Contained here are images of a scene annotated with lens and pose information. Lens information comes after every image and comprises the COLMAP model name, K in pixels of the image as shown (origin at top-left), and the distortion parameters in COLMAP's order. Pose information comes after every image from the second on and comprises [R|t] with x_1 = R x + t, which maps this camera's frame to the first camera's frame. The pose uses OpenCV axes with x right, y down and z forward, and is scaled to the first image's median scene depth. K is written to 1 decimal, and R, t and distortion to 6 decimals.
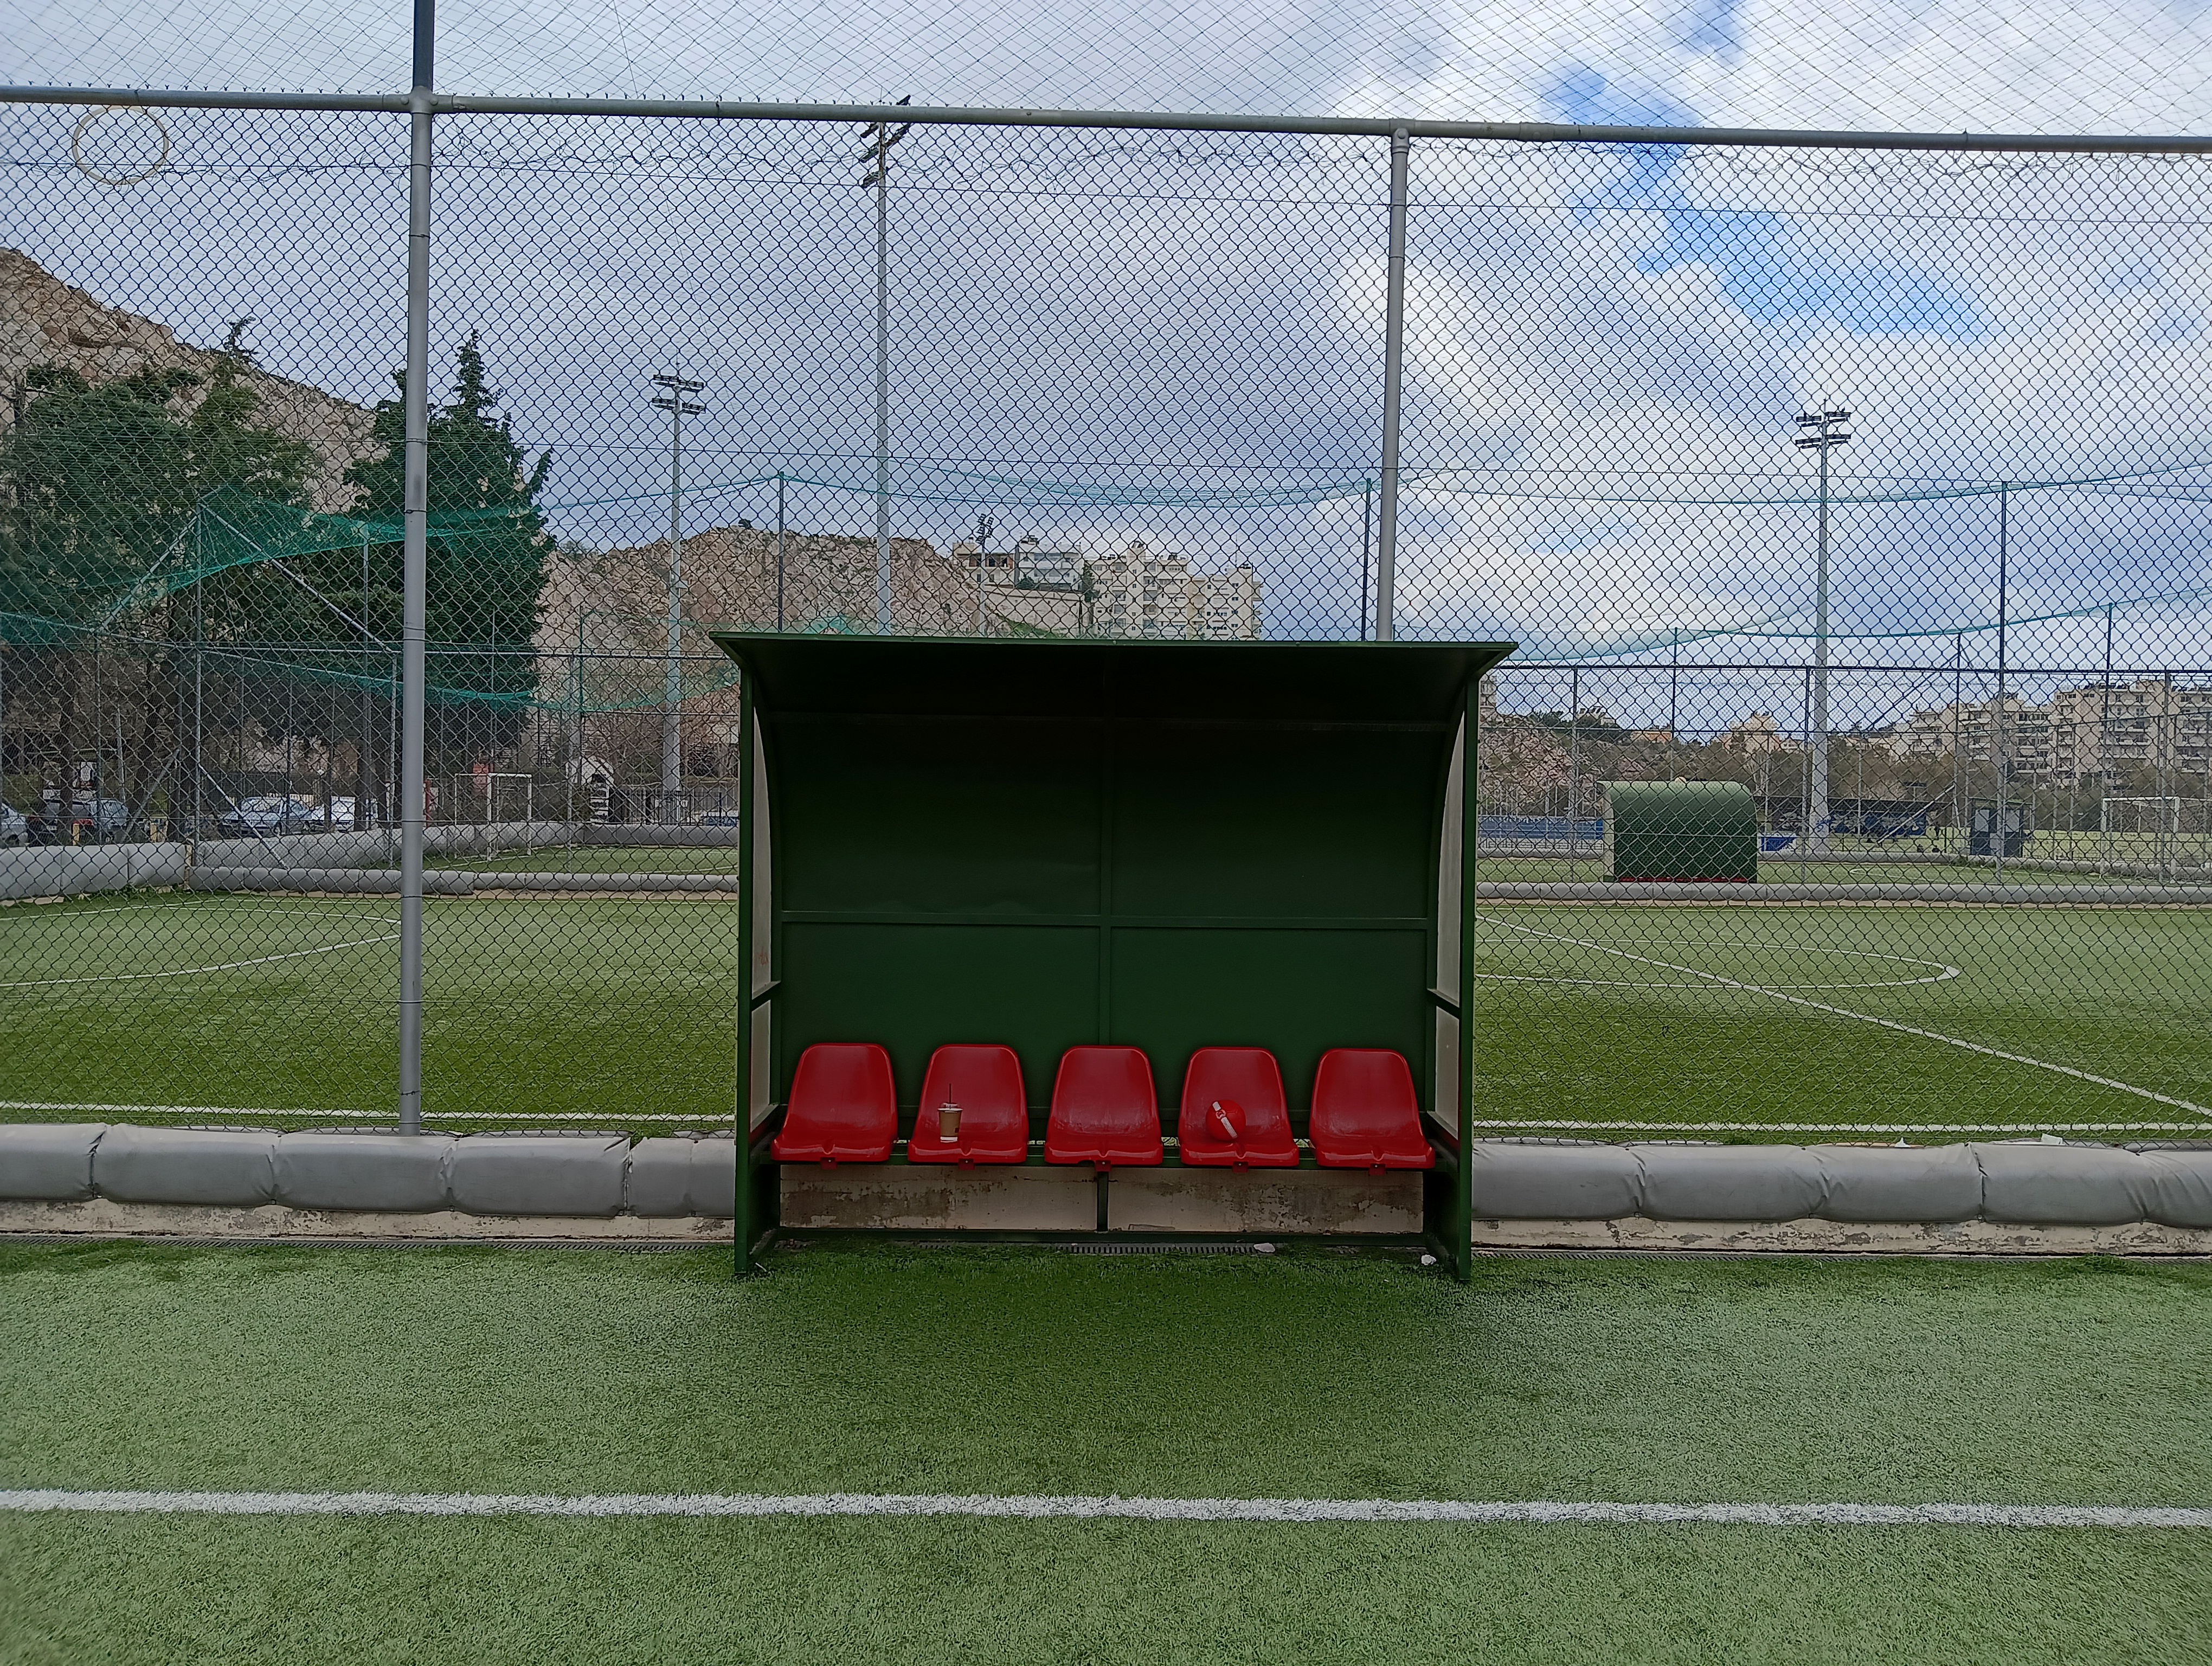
lens RADIAL K [[1723.6, 0, 1106.0], [0, 1723.6, 833.0], [0, 0, 1]] dist [0.051097, -0.109894]
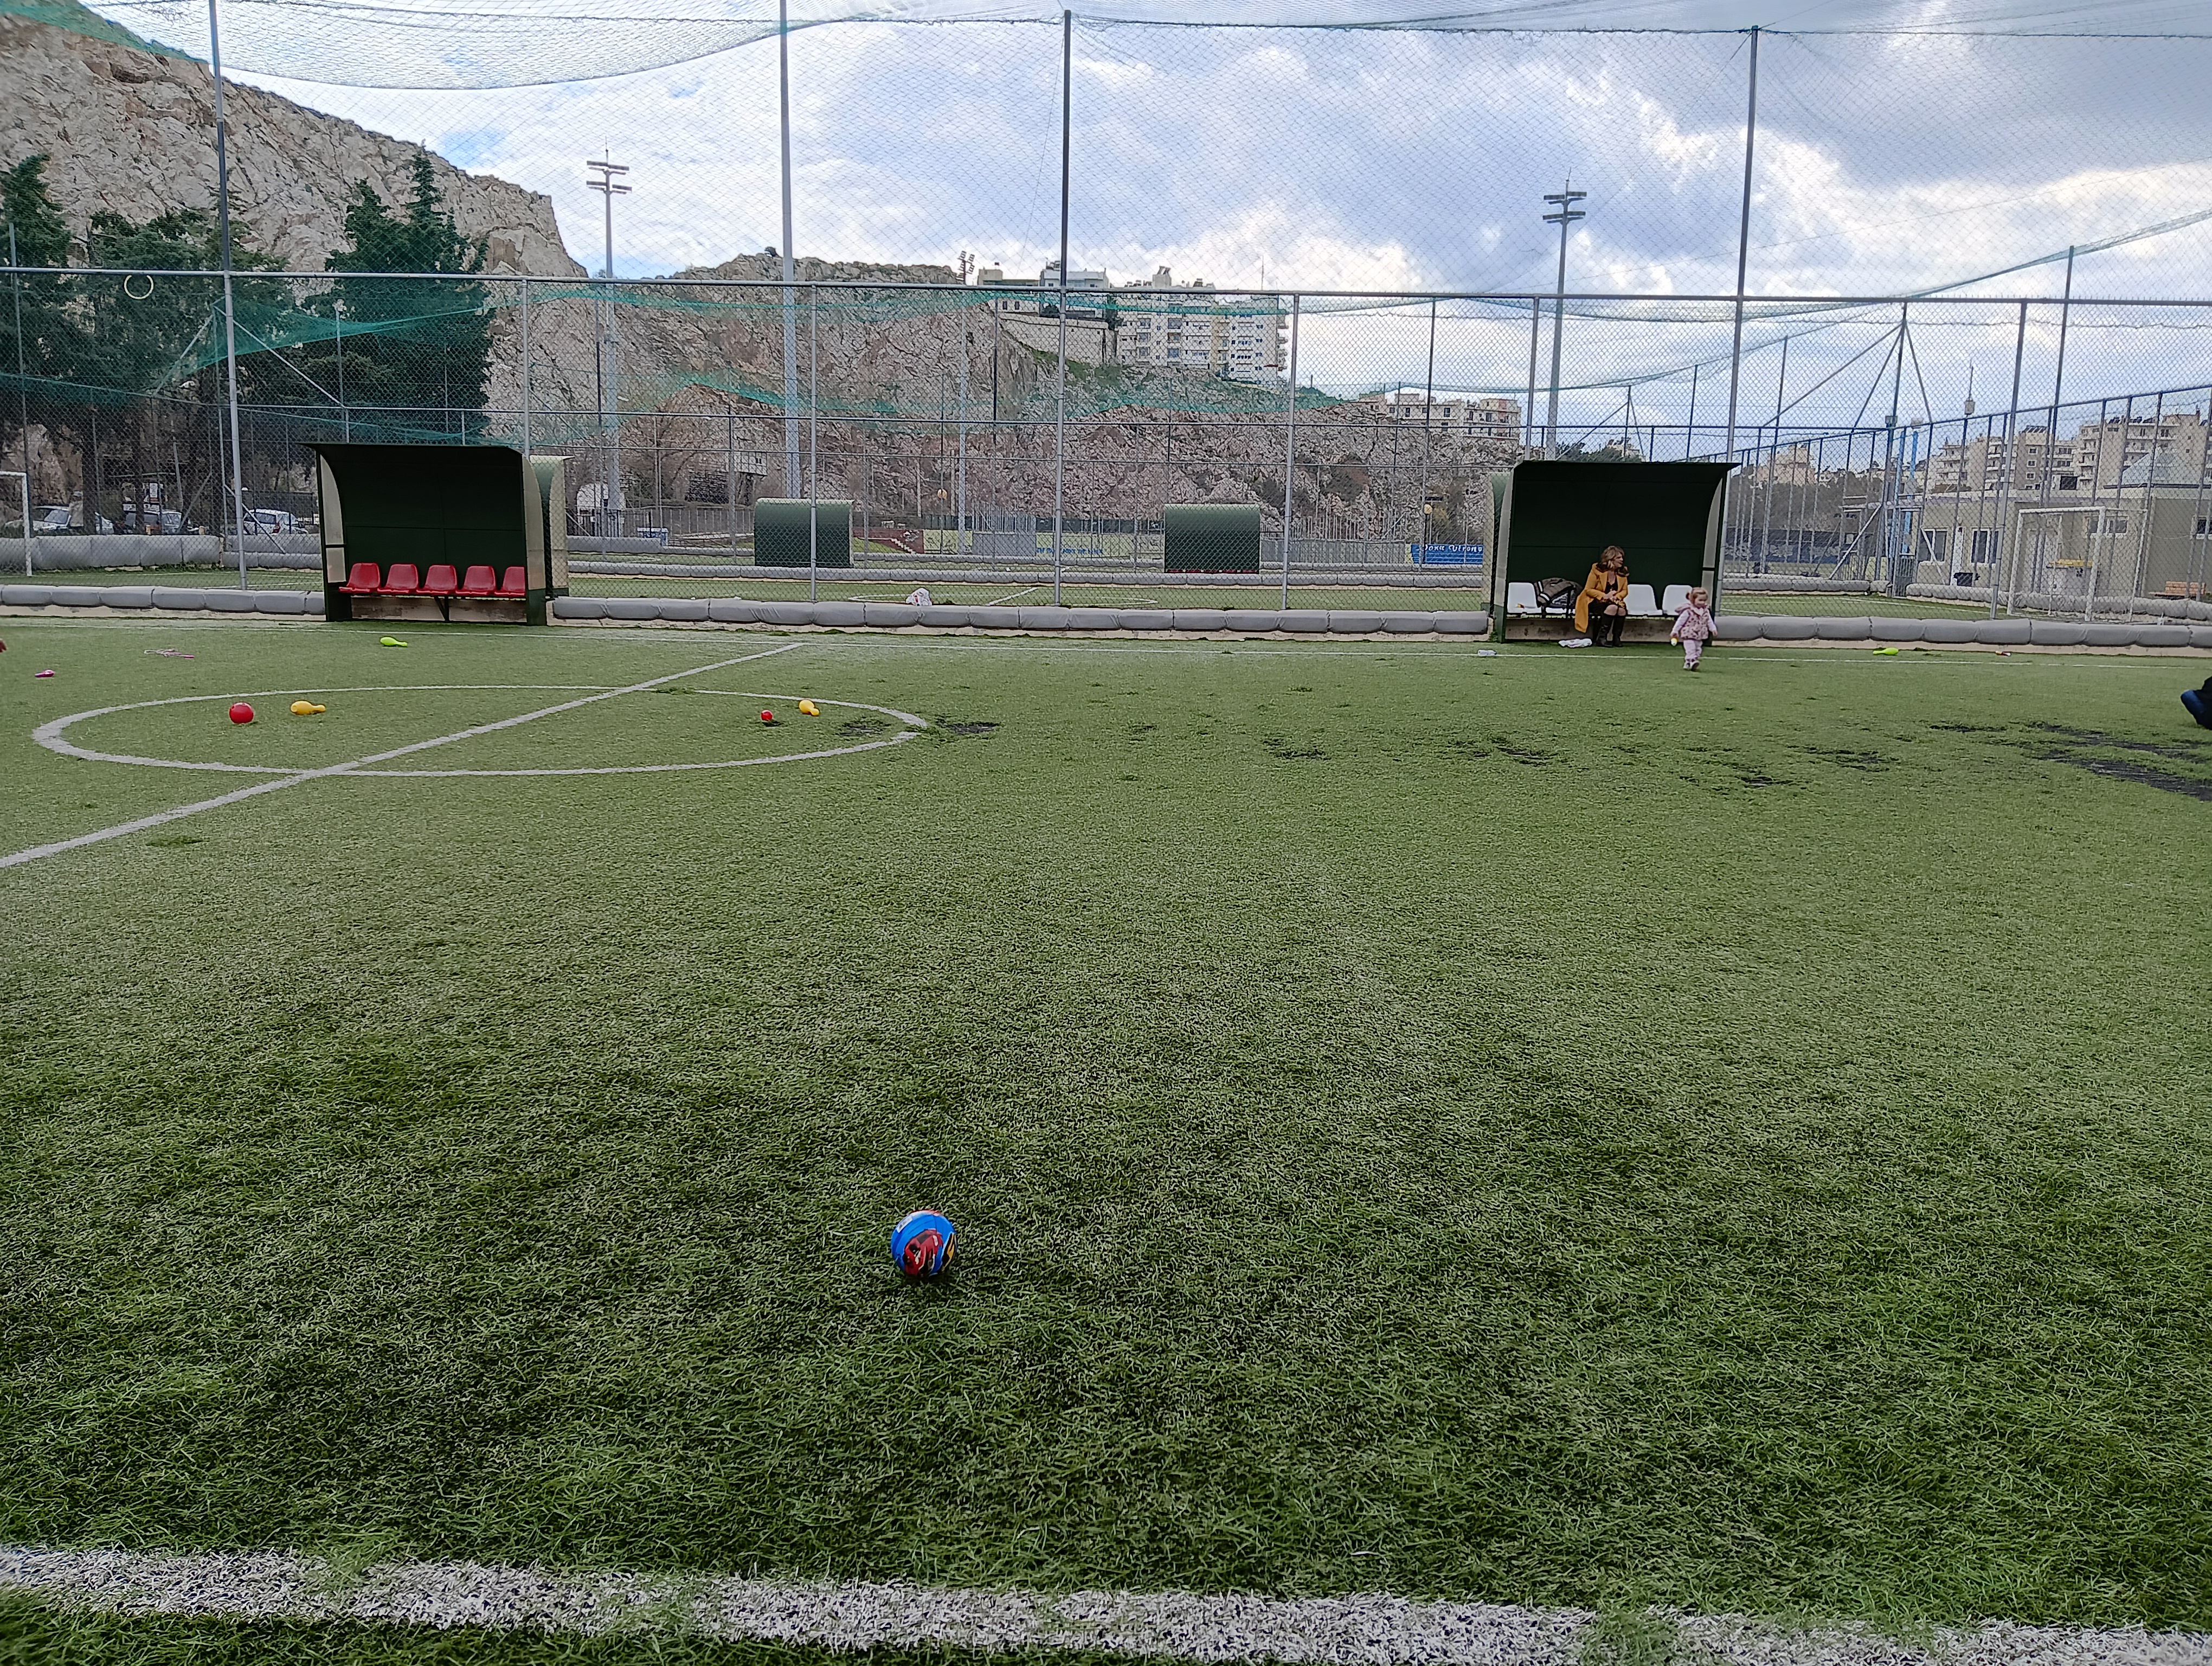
lens RADIAL K [[1667.6, 0, 1106.0], [0, 1667.6, 833.0], [0, 0, 1]] dist [0.036033, -0.077056]
pose [[0.999643, 0.010286, -0.024664, 0.177422], [-0.006206, 0.987074, 0.160143, 0.013892], [0.025992, -0.159932, 0.986786, -0.293083]]
